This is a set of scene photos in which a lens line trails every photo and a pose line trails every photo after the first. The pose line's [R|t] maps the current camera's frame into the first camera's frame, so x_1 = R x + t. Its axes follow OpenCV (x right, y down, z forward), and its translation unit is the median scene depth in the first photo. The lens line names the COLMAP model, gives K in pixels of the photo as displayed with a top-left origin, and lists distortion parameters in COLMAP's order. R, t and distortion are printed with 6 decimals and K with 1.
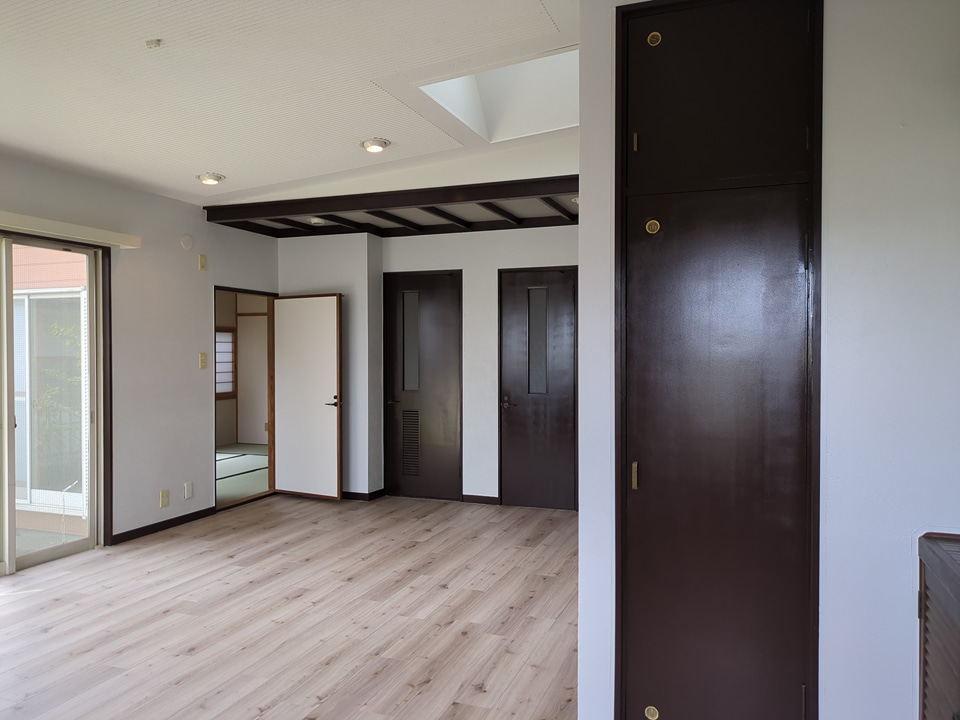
lens RADIAL K [[720.1, 0, 479.5], [0, 720.1, 361.4], [0, 0, 1]] dist [0.034062, -0.018503]
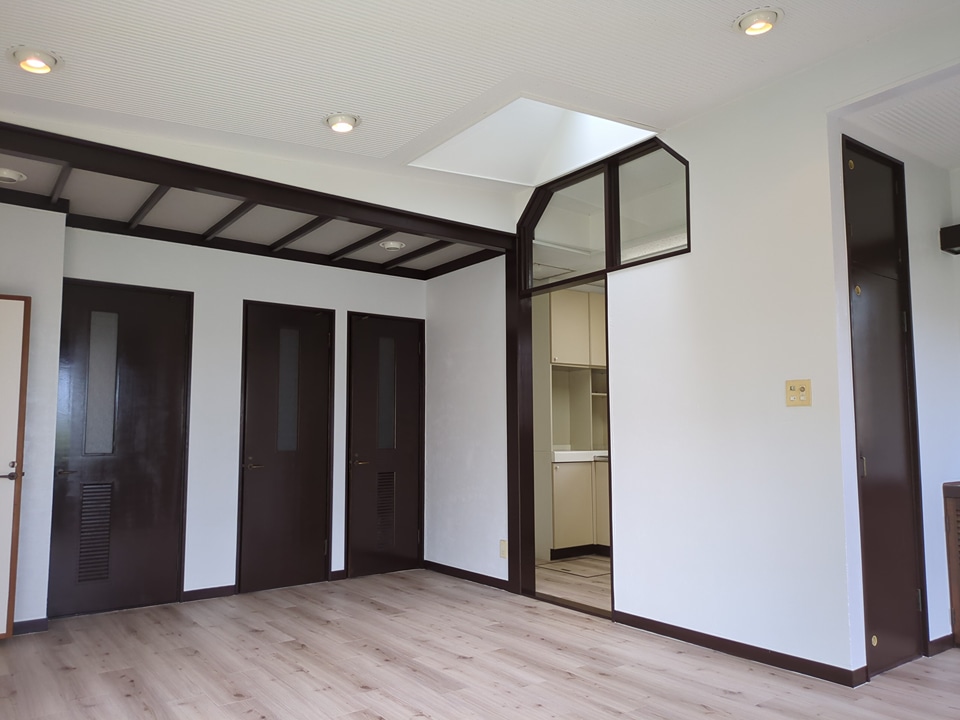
lens RADIAL K [[720.1, 0, 488.4], [0, 720.1, 376.8], [0, 0, 1]] dist [0.034062, -0.018503]
pose [[0.527274, 0.069714, 0.846830, -0.736936], [0.018171, 0.995475, -0.093265, 0.058467], [-0.849501, 0.064564, 0.523622, 0.479894]]
